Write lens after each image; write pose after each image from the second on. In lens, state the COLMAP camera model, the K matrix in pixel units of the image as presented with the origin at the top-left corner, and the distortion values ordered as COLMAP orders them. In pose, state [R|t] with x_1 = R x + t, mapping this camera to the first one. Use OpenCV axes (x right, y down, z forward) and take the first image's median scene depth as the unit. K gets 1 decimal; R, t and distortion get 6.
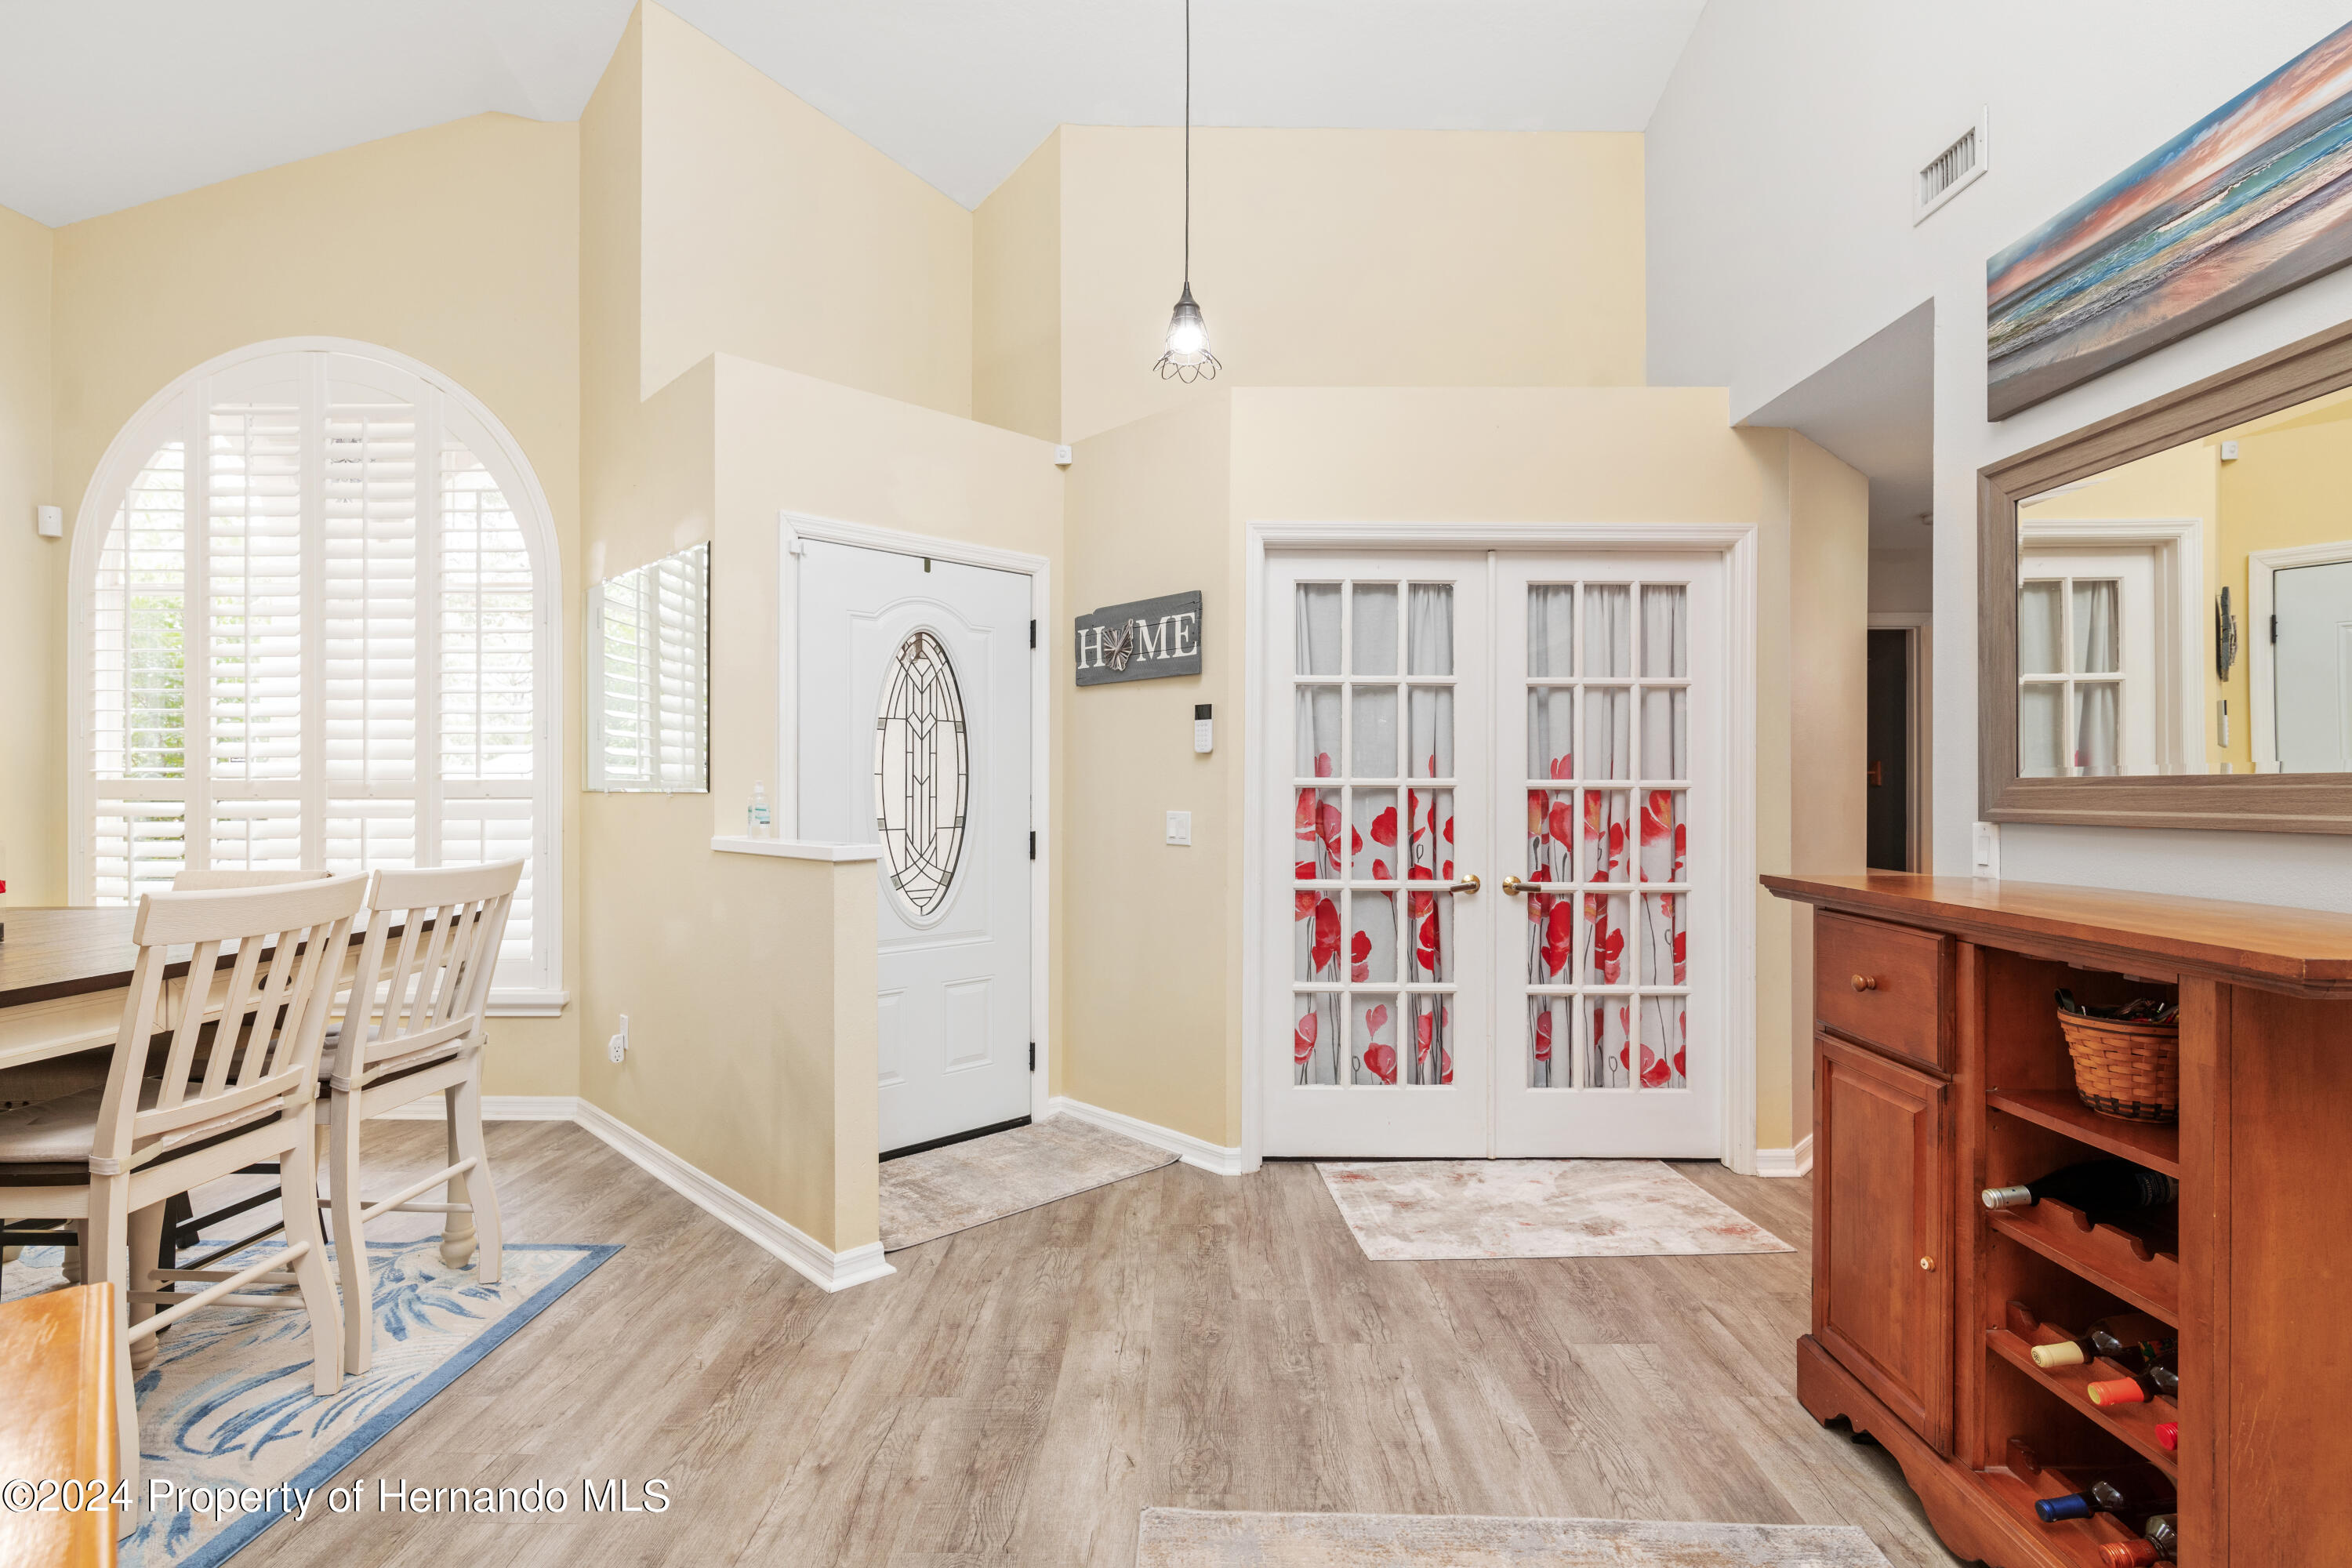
lens RADIAL K [[1092.9, 0, 1169.5], [0, 1092.9, 789.5], [0, 0, 1]] dist [-0.003746, -0.000248]
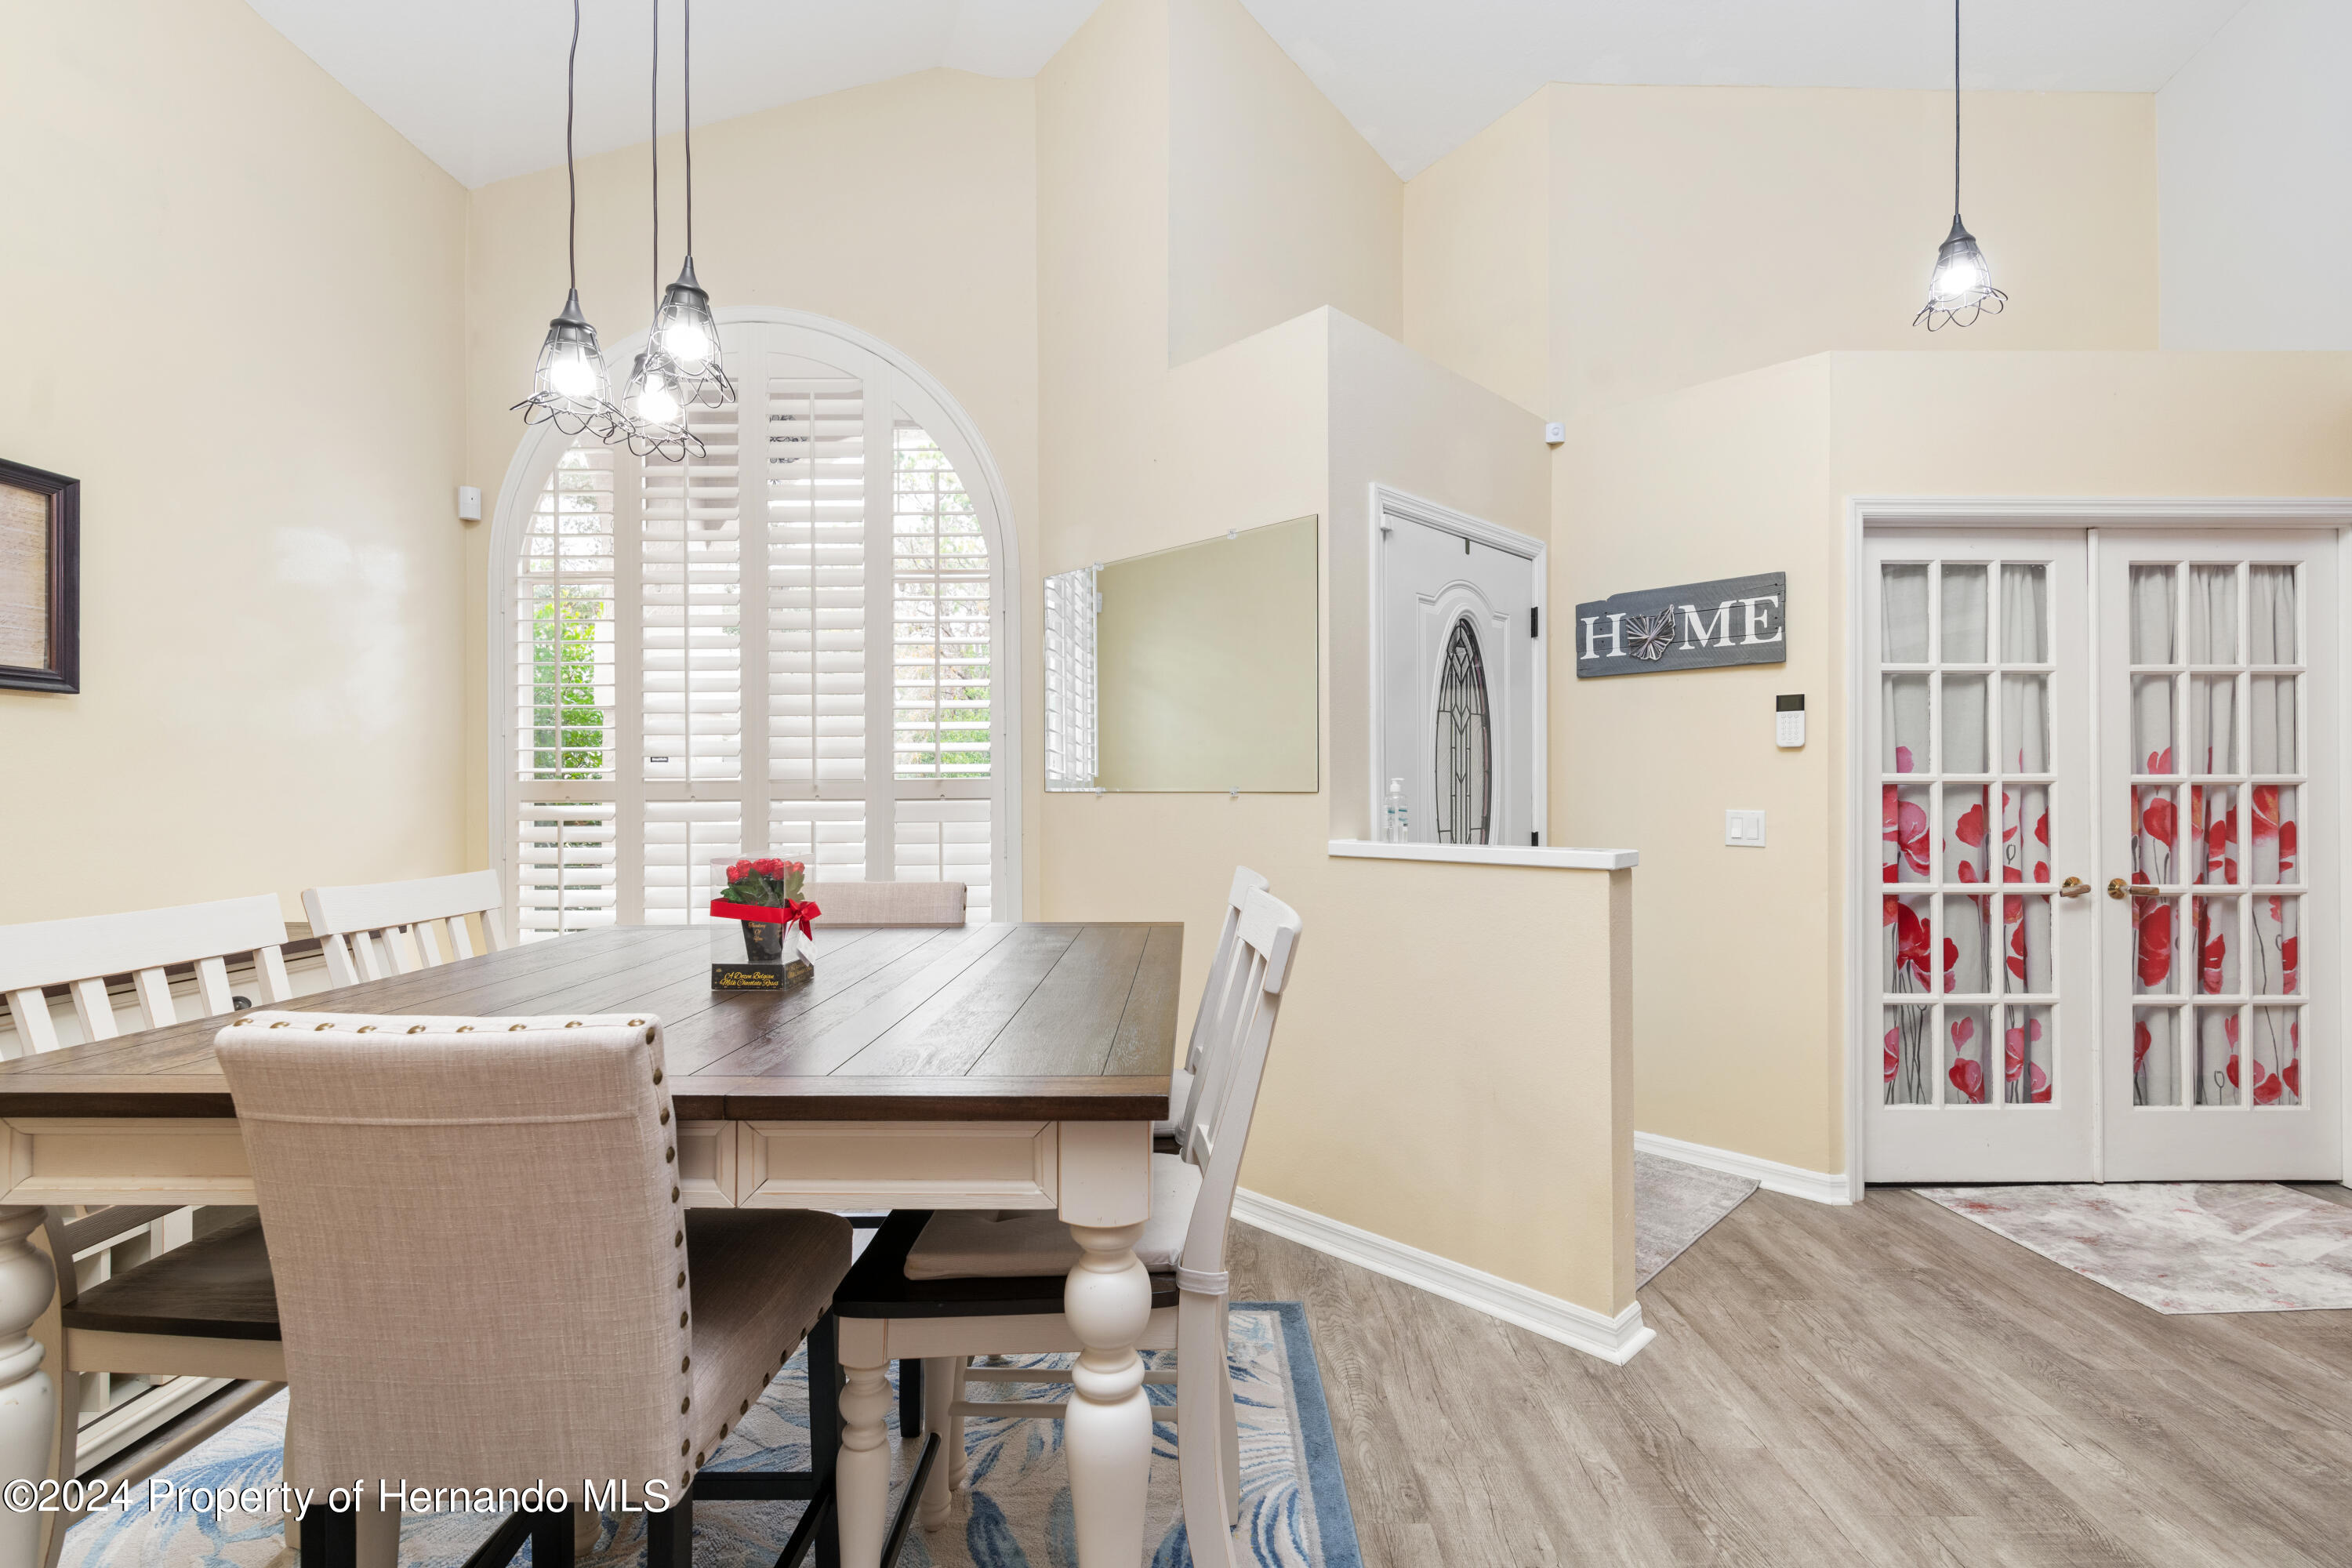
lens RADIAL K [[1023.2, 0, 1197.6], [0, 1023.2, 788.5], [0, 0, 1]] dist [-0.002570, 0.000175]
pose [[0.999949, -0.003926, 0.009343, -0.475722], [0.003947, 0.999990, -0.002229, 0.001657], [-0.009334, 0.002265, 0.999954, 0.137282]]
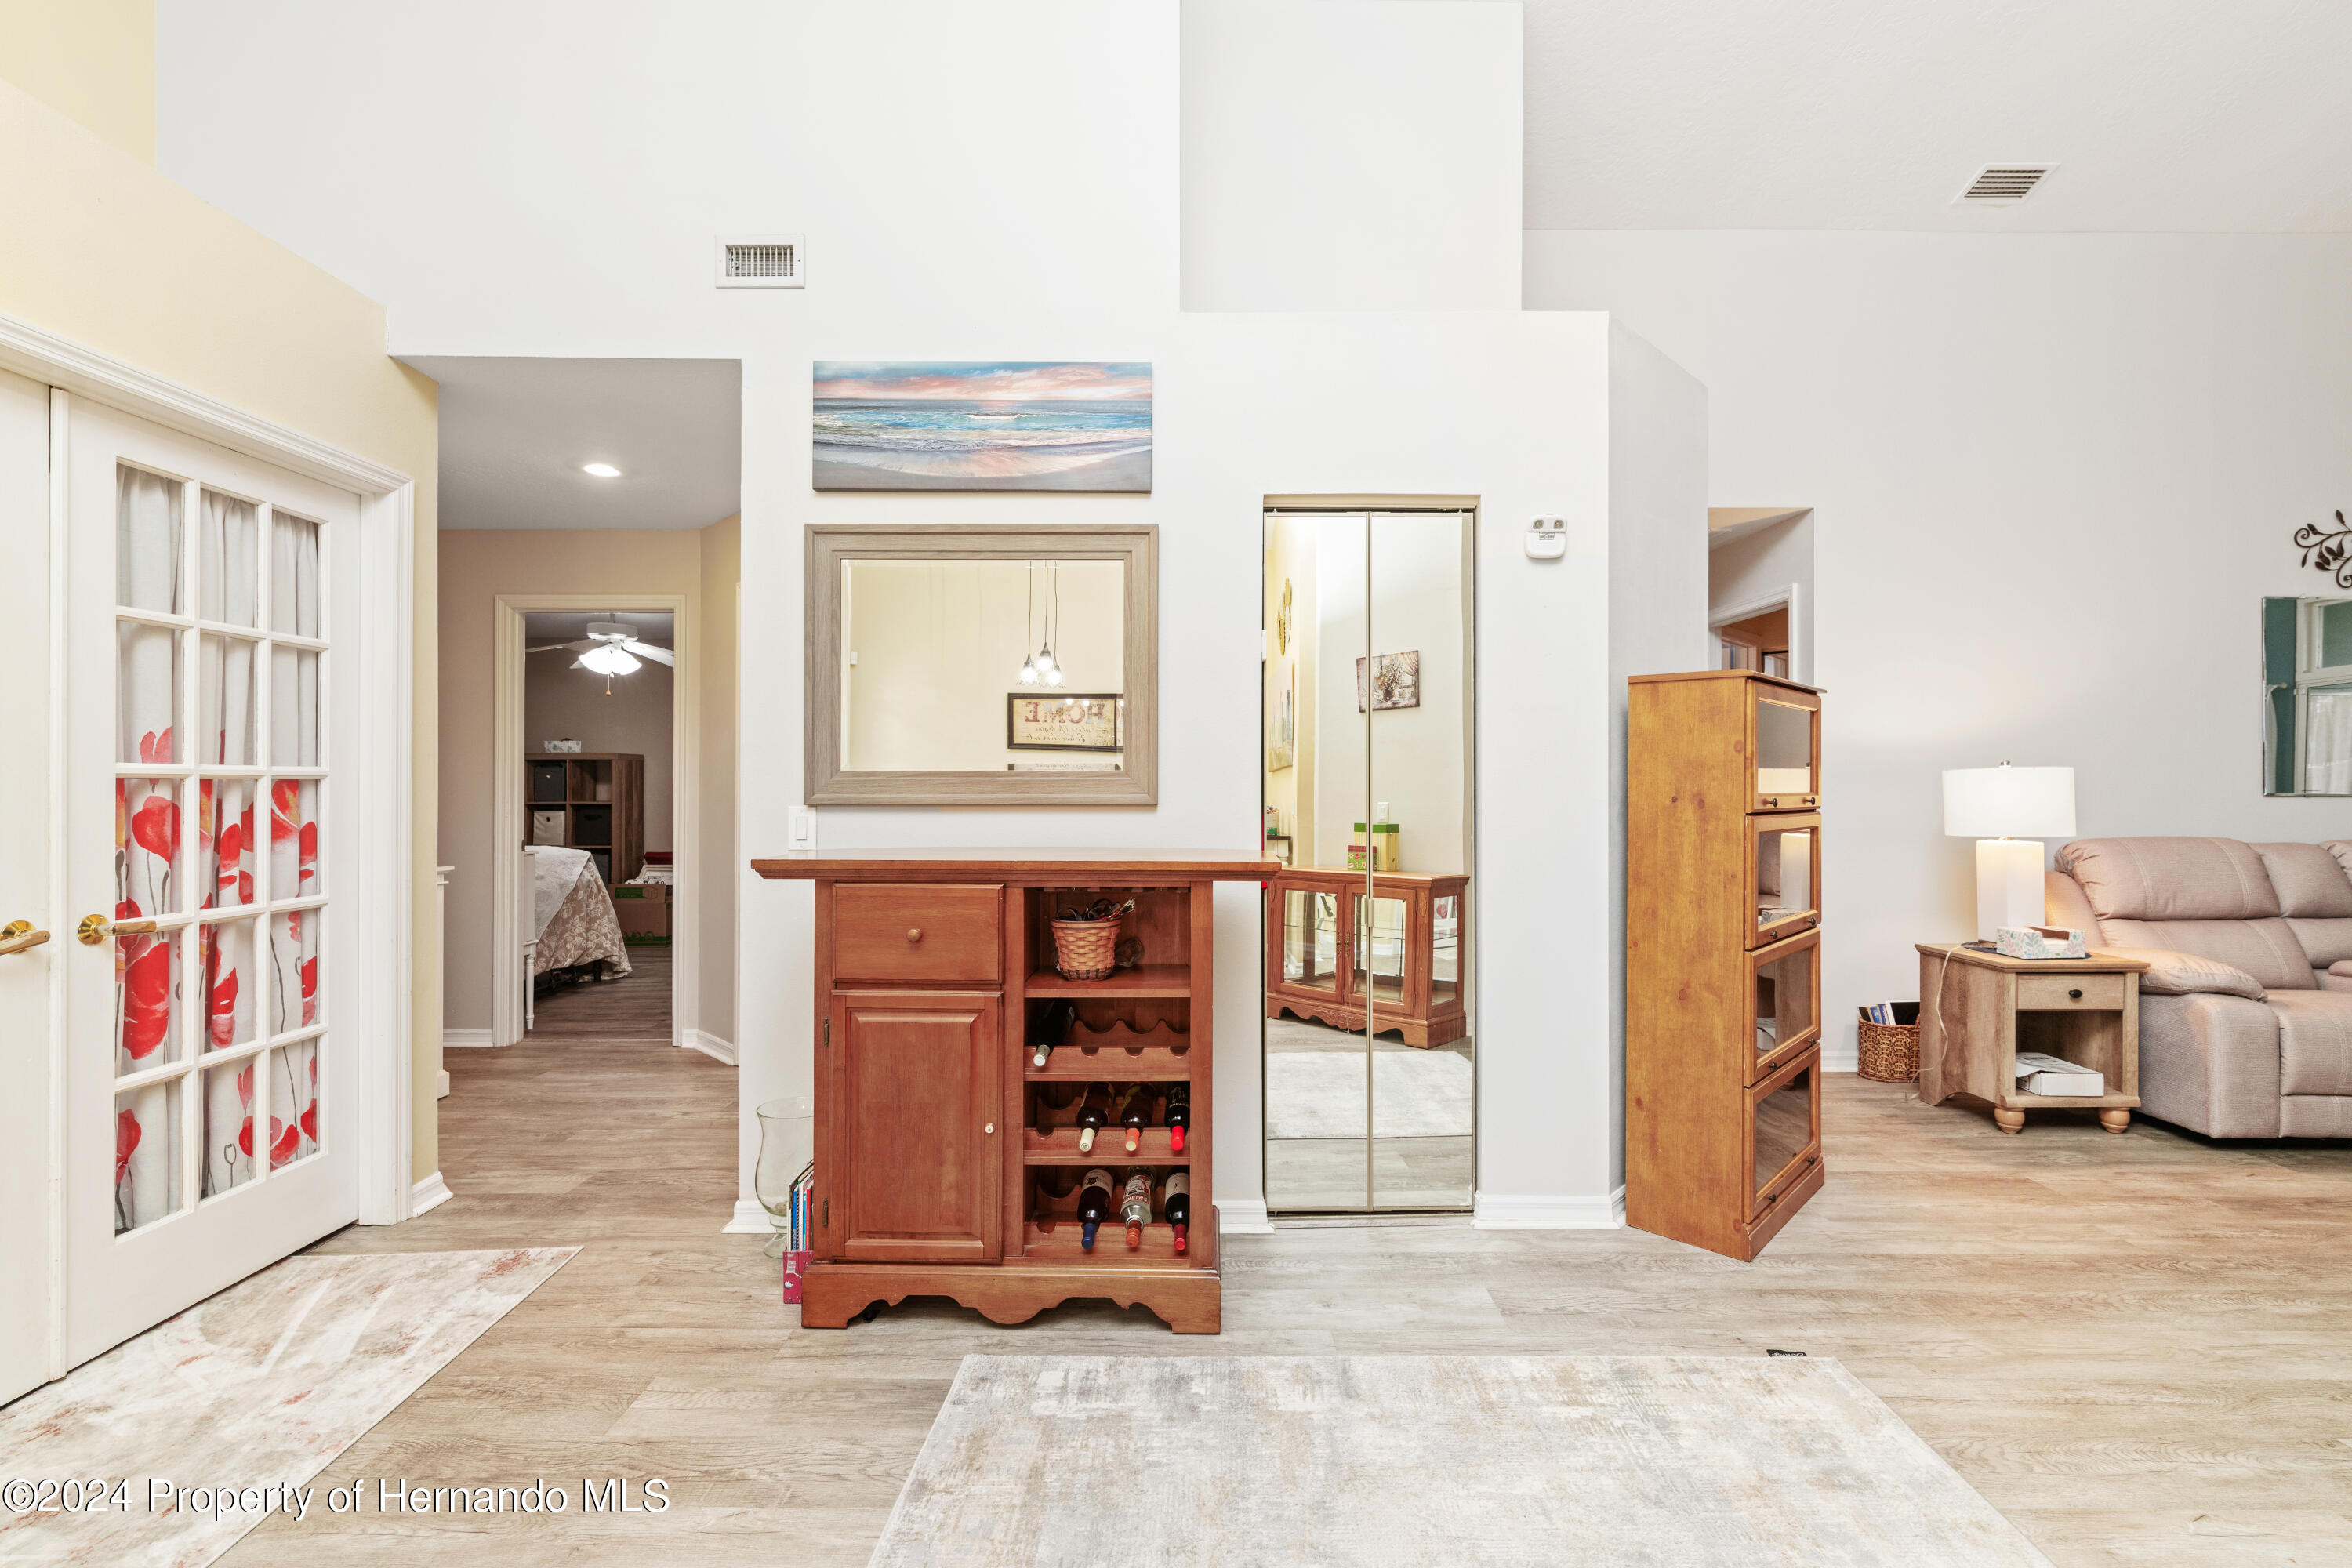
lens RADIAL K [[1023.2, 0, 1183.4], [0, 1023.2, 777.4], [0, 0, 1]] dist [-0.002570, 0.000175]
pose [[-0.000814, 0.005035, 0.999987, -0.279563], [-0.000750, 0.999987, -0.005035, 0.002127], [-0.999999, -0.000754, -0.000810, 0.365628]]
